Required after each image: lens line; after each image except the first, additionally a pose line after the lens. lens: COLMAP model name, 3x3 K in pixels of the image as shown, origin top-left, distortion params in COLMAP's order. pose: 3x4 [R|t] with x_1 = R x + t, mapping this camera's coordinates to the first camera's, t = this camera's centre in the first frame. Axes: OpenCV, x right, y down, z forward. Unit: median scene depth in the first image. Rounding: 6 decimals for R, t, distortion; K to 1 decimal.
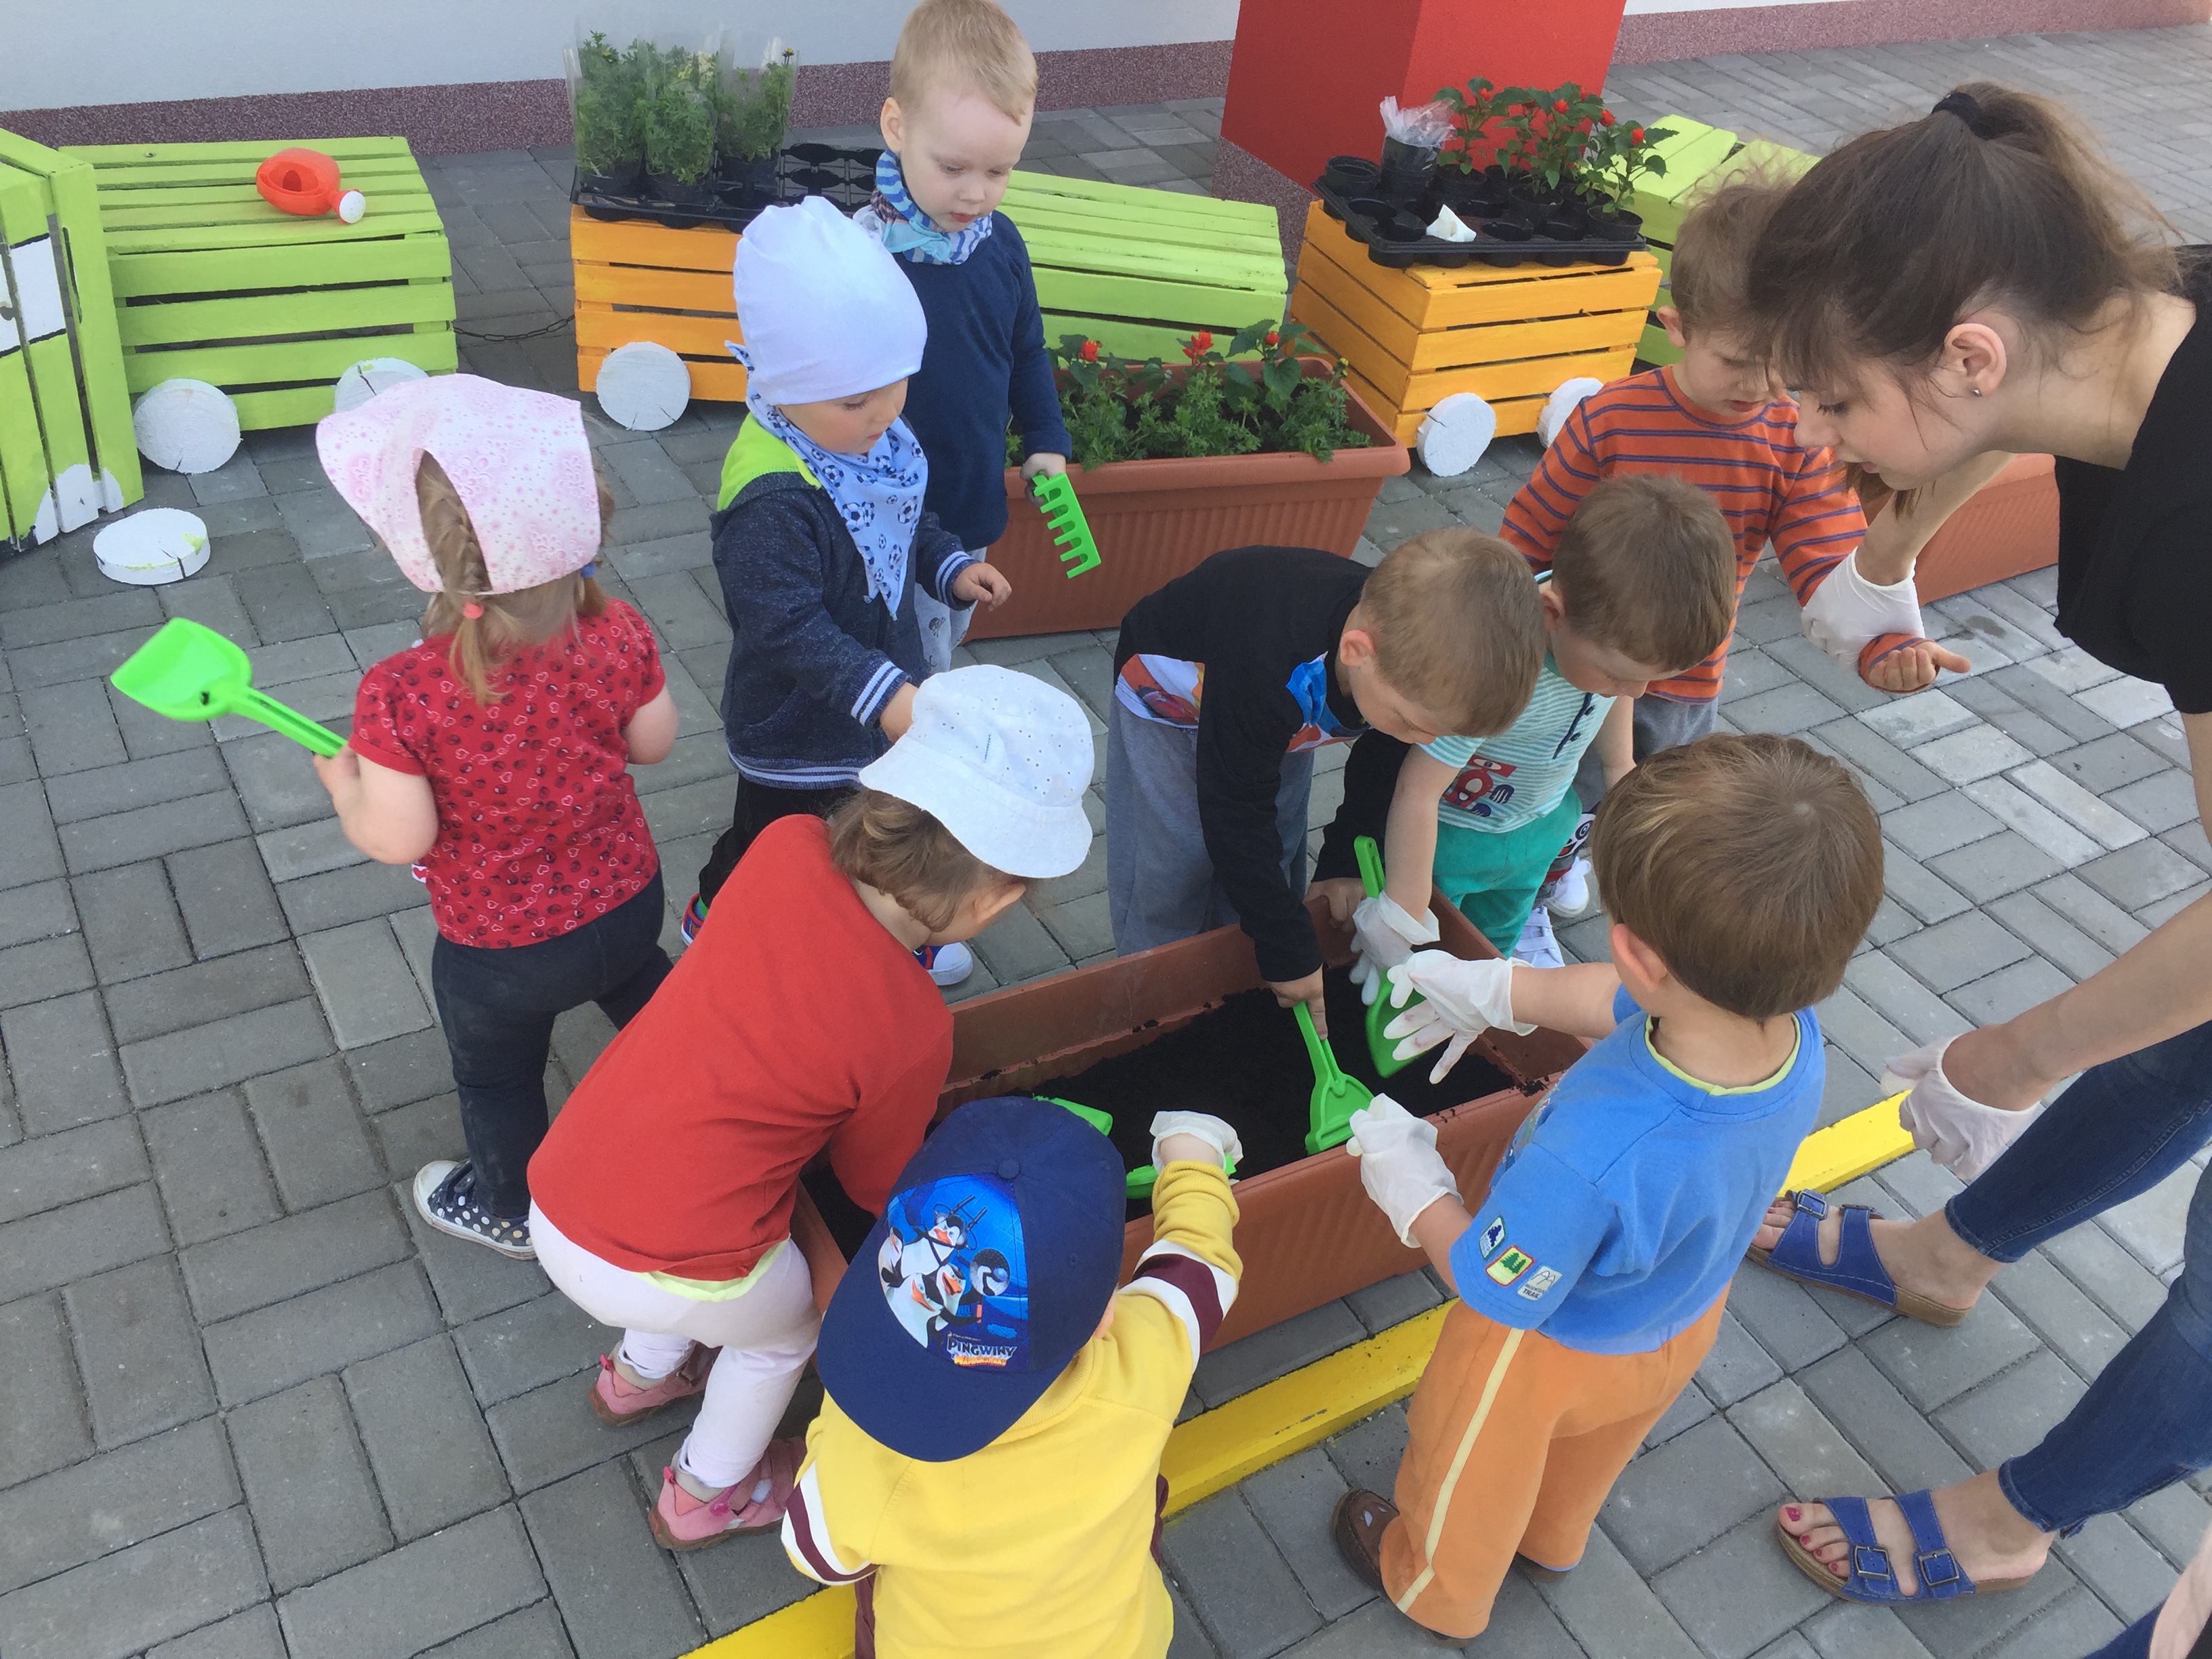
lens RADIAL K [[1872.5, 0, 1136.4], [0, 1872.5, 827.4], [0, 0, 1]] dist [0.052215, -0.099107]
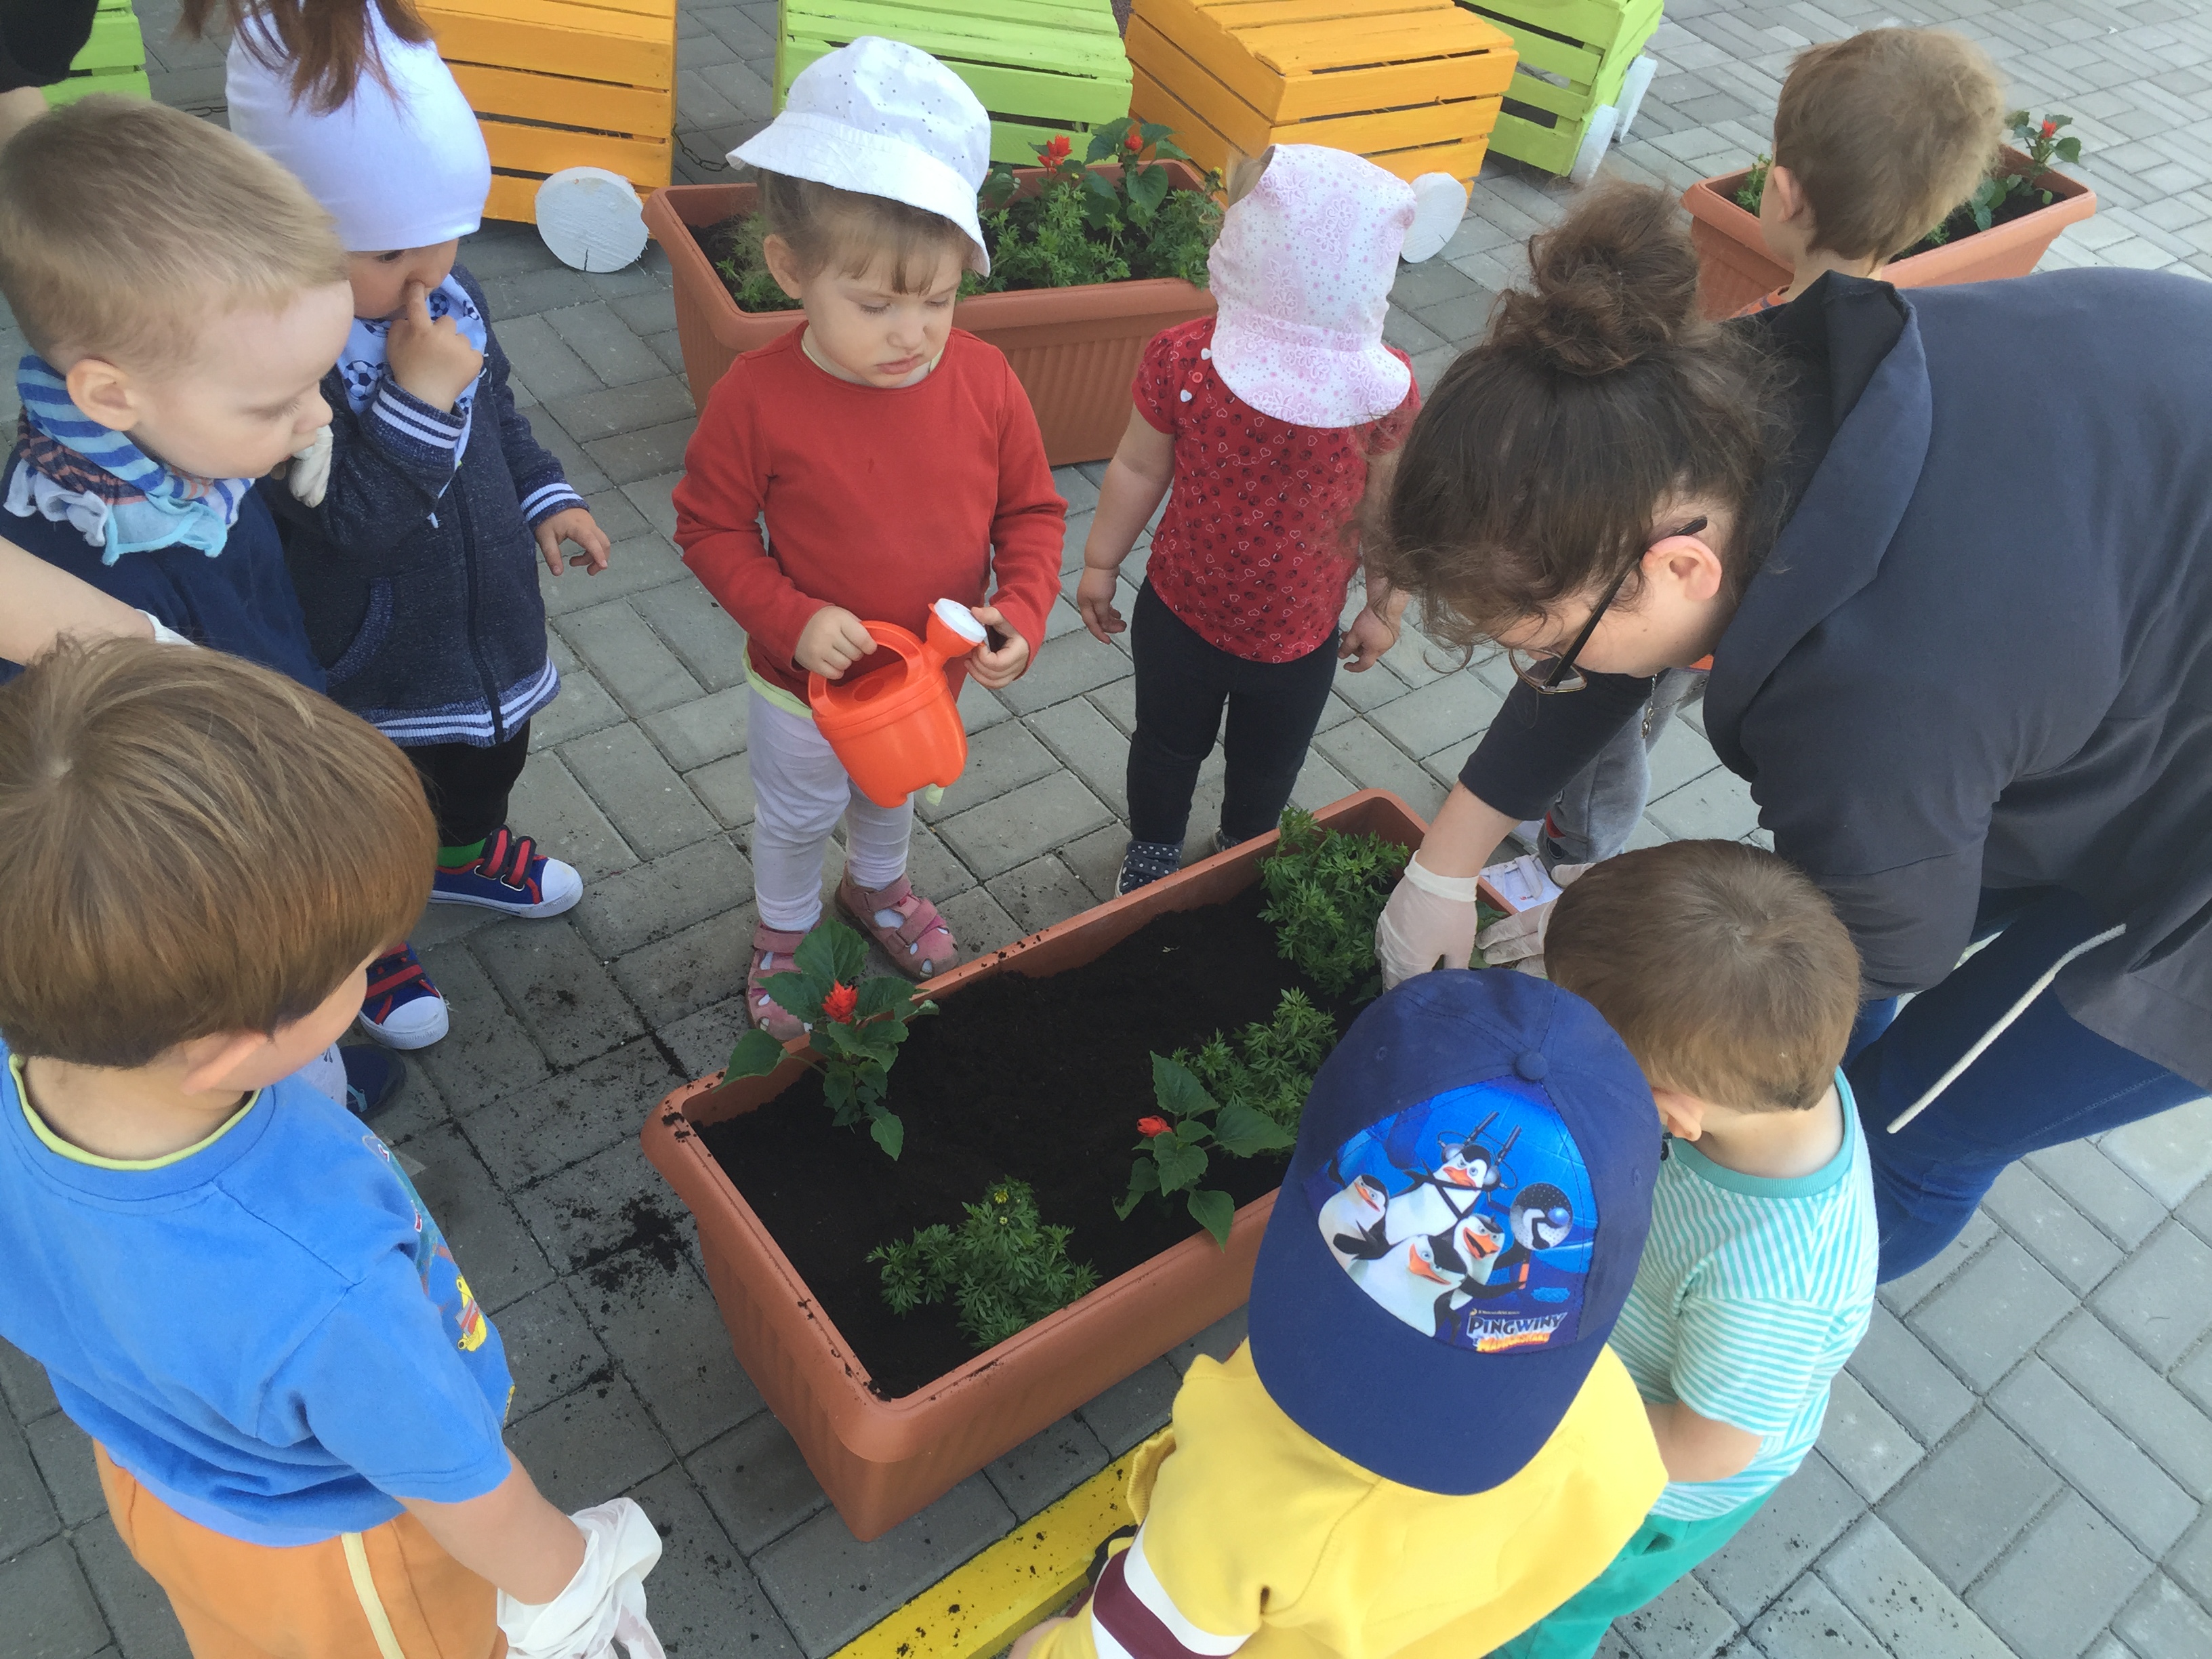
lens RADIAL K [[1844.4, 0, 1106.0], [0, 1844.4, 829.5], [0, 0, 1]] dist [0.090680, -0.148477]
pose [[0.990151, -0.047727, 0.131620, -0.092630], [0.029855, 0.990456, 0.134557, -0.073837], [-0.136786, -0.129302, 0.982126, 0.123430]]
